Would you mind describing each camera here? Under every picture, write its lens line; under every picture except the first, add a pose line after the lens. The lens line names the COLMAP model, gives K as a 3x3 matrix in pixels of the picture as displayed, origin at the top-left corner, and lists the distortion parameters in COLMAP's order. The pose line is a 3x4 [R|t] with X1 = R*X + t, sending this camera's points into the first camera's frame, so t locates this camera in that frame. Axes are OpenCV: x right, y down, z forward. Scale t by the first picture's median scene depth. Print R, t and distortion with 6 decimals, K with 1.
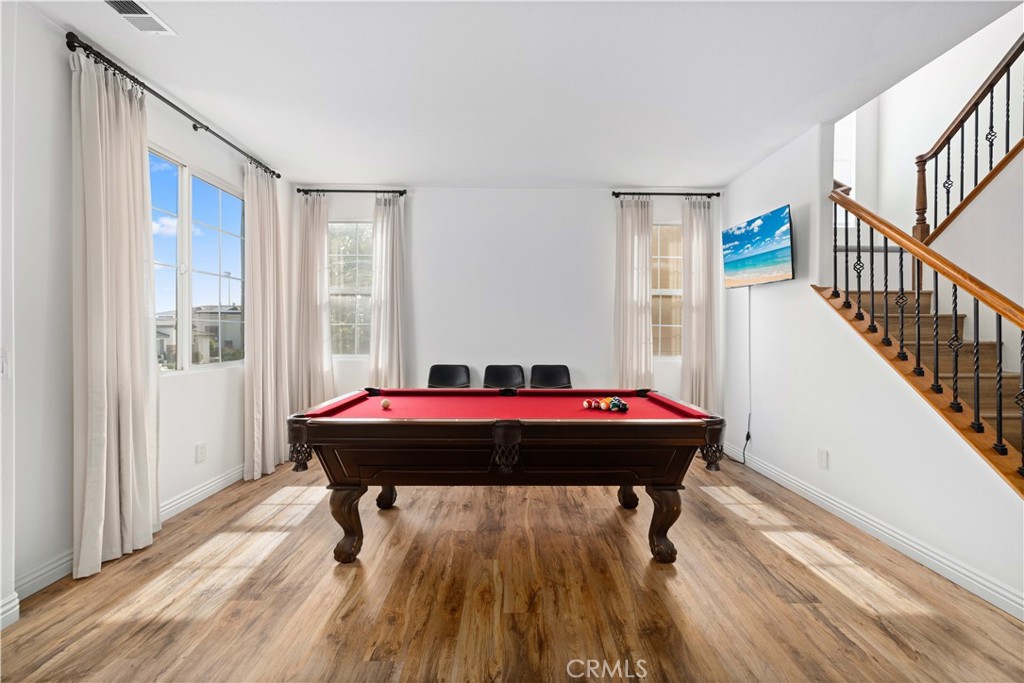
lens RADIAL K [[432.2, 0, 513.8], [0, 432.2, 335.7], [0, 0, 1]] dist [-0.004018, -0.000409]
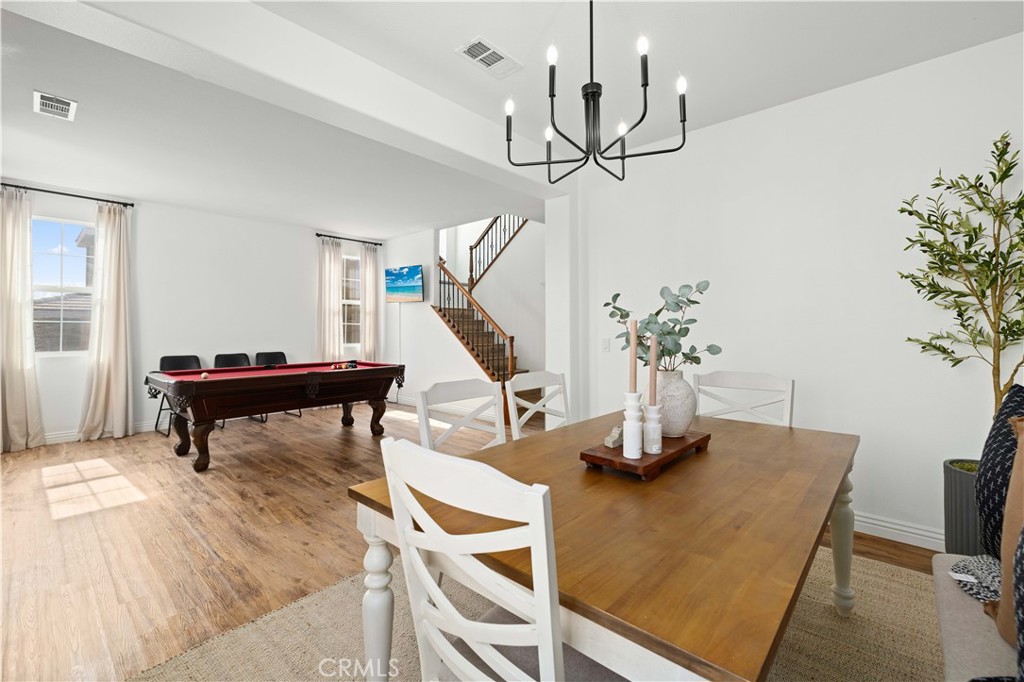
lens RADIAL K [[439.9, 0, 516.6], [0, 439.9, 321.0], [0, 0, 1]] dist [-0.001807, -0.000244]
pose [[0.673184, 0.007378, 0.739438, -0.569334], [0.008319, 0.999811, -0.017549, 0.000734], [-0.739428, 0.017966, 0.672996, -0.697053]]
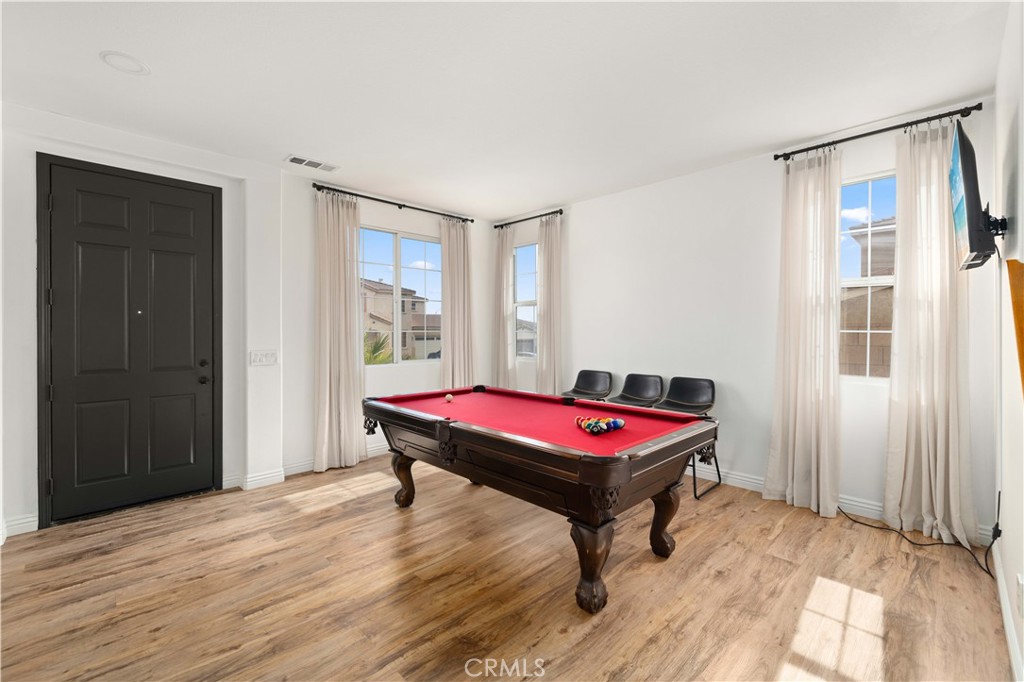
lens RADIAL K [[433.4, 0, 512.7], [0, 433.4, 331.7], [0, 0, 1]] dist [-0.001611, -0.000123]
pose [[0.695871, -0.002311, -0.718164, 0.615116], [-0.000049, 0.999995, -0.003264, -0.028327], [0.718167, 0.002307, 0.695867, 0.192172]]
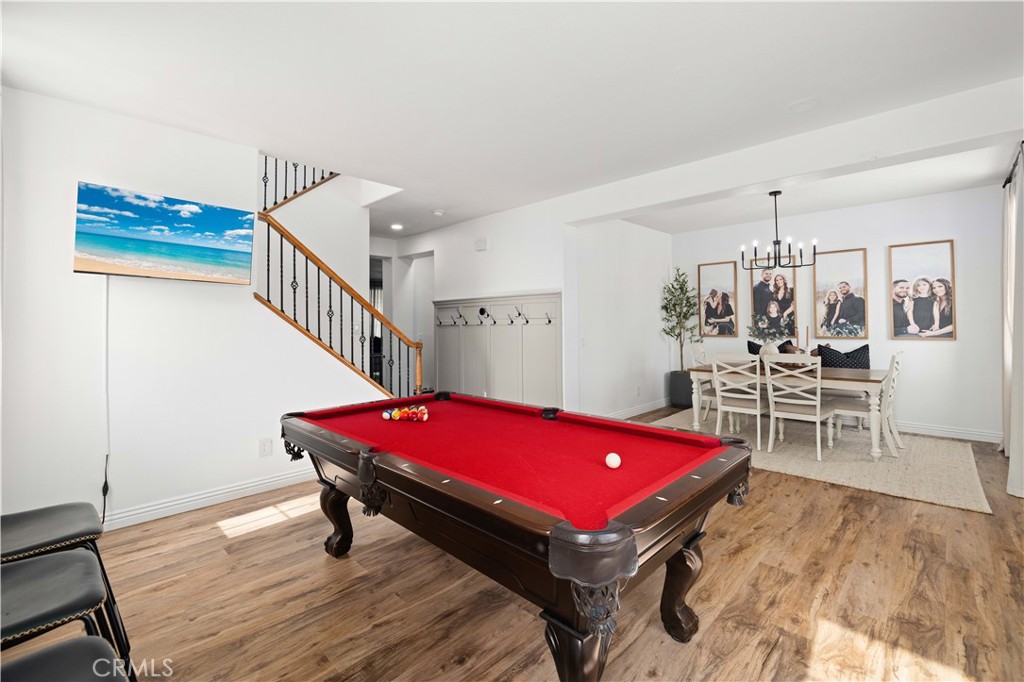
lens RADIAL K [[439.9, 0, 516.6], [0, 439.9, 321.0], [0, 0, 1]] dist [-0.001807, -0.000244]
pose [[-0.710078, 0.007963, 0.704078, -0.520576], [0.010974, 0.999940, -0.000241, -0.037151], [-0.704037, 0.007555, -0.710123, 1.247889]]
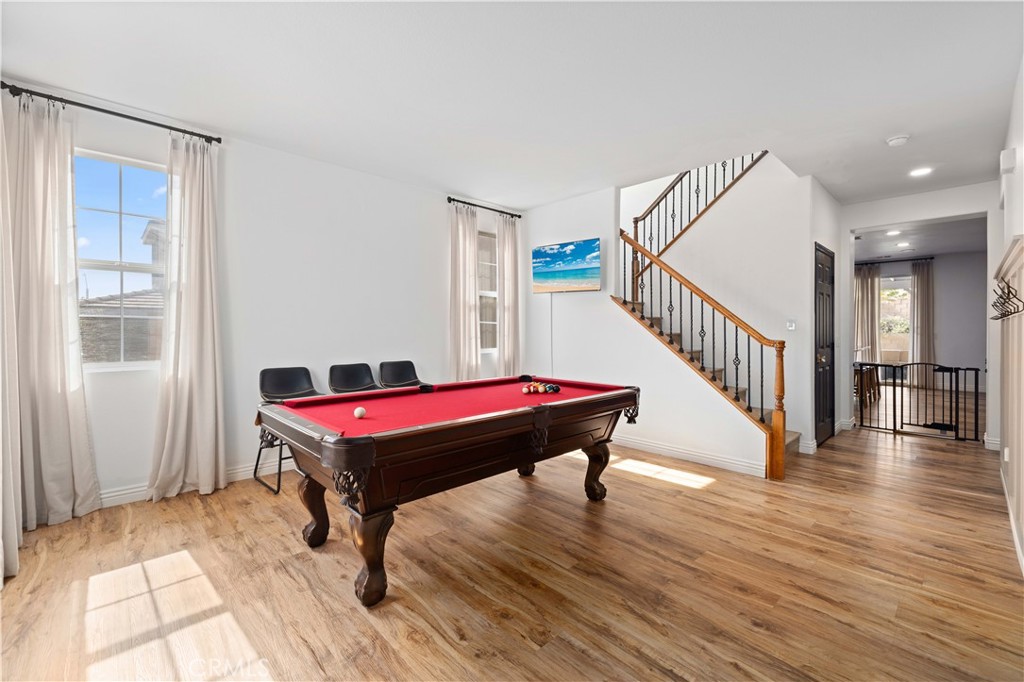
lens RADIAL K [[433.4, 0, 512.7], [0, 433.4, 331.7], [0, 0, 1]] dist [-0.001611, -0.000123]
pose [[0.731058, -0.007191, 0.682277, -0.529919], [0.005701, 0.999974, 0.004432, -0.002435], [-0.682291, 0.000650, 0.731080, 0.140814]]
